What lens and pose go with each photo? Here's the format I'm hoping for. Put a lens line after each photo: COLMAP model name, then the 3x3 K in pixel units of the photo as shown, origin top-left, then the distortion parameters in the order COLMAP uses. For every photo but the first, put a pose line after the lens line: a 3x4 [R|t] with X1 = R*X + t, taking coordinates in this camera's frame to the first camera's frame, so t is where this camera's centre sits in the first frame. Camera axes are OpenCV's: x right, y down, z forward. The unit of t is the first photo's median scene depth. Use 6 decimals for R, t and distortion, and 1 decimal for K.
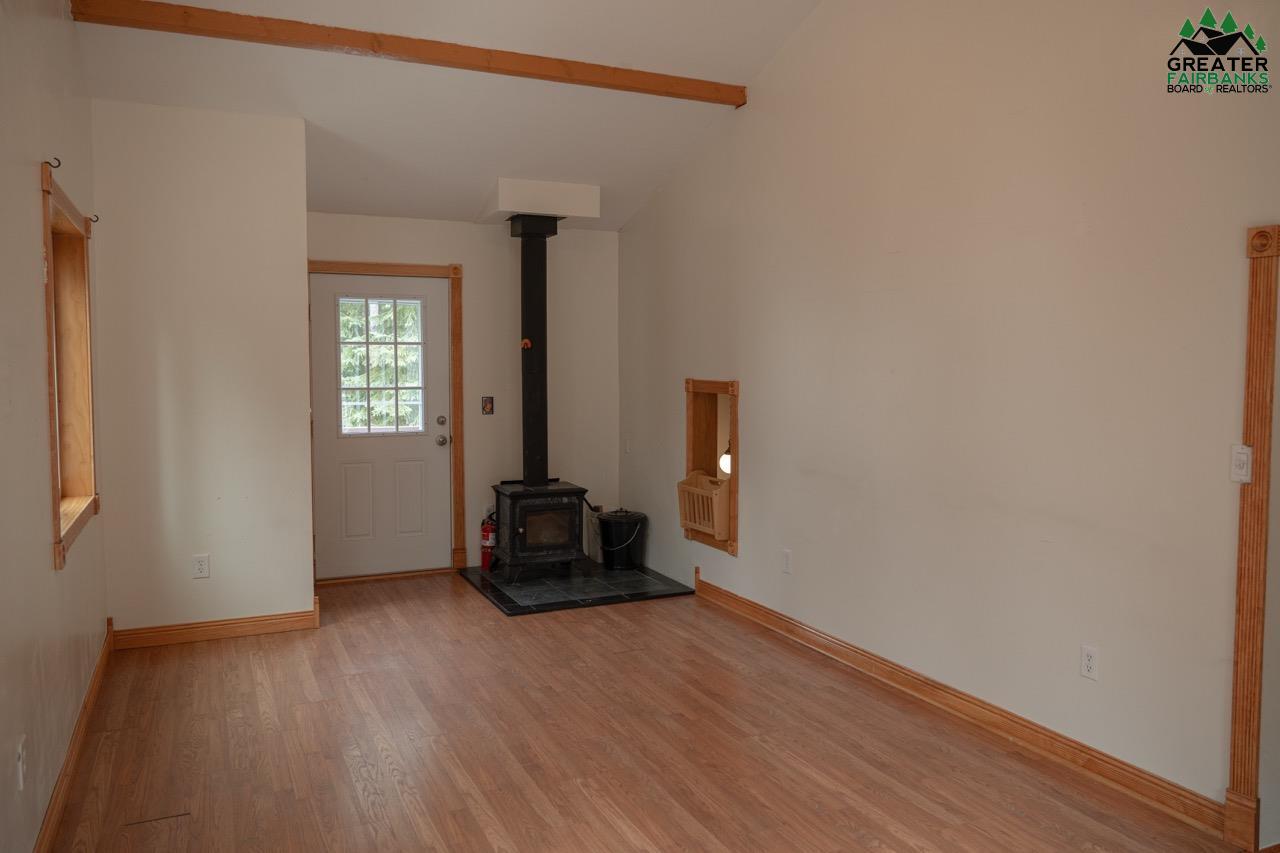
lens RADIAL K [[926.9, 0, 627.8], [0, 926.9, 418.1], [0, 0, 1]] dist [0.003649, 0.008264]
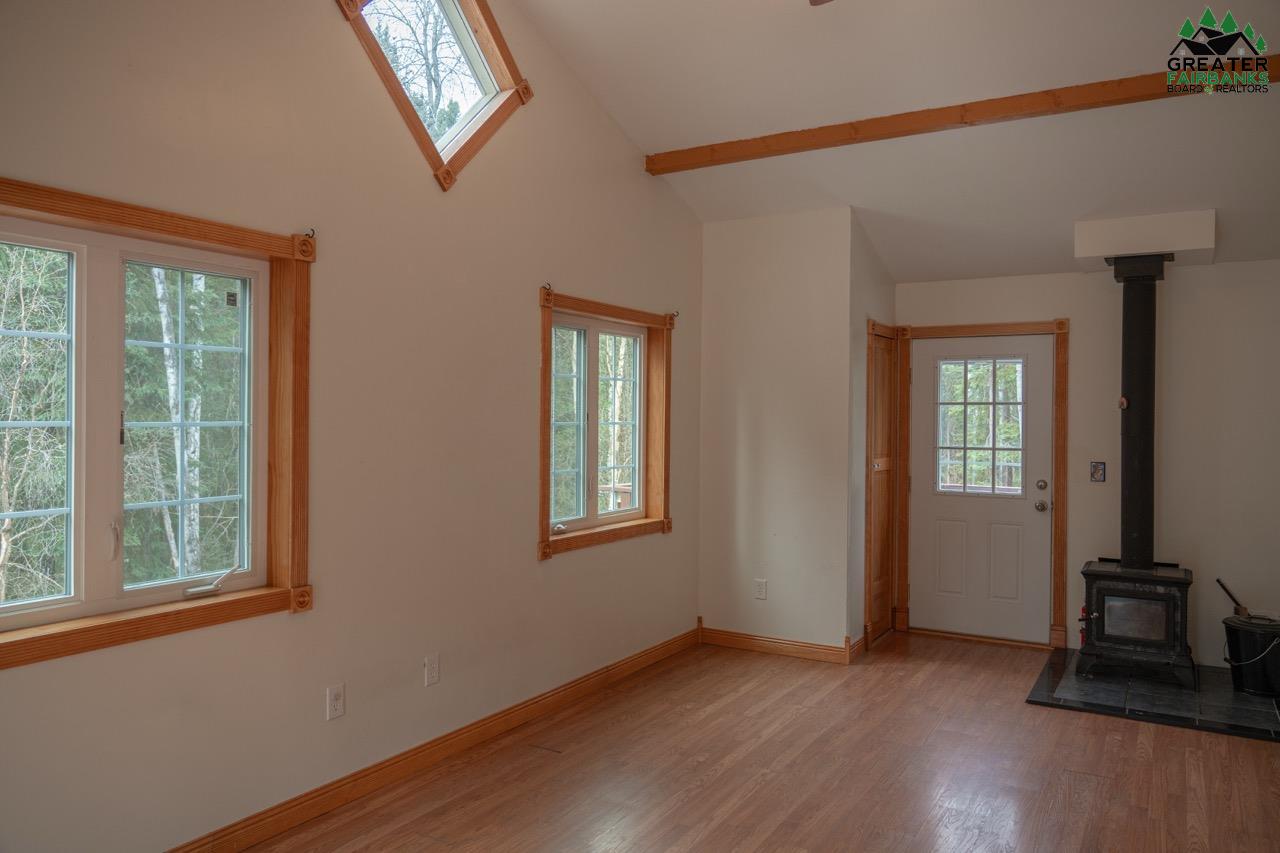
lens RADIAL K [[917.9, 0, 699.0], [0, 917.9, 416.8], [0, 0, 1]] dist [-0.001207, 0.018830]
pose [[0.586945, 0.004108, -0.809616, 0.362812], [-0.058378, 0.997599, -0.037260, -0.011596], [0.807519, 0.069133, 0.585776, 0.174359]]
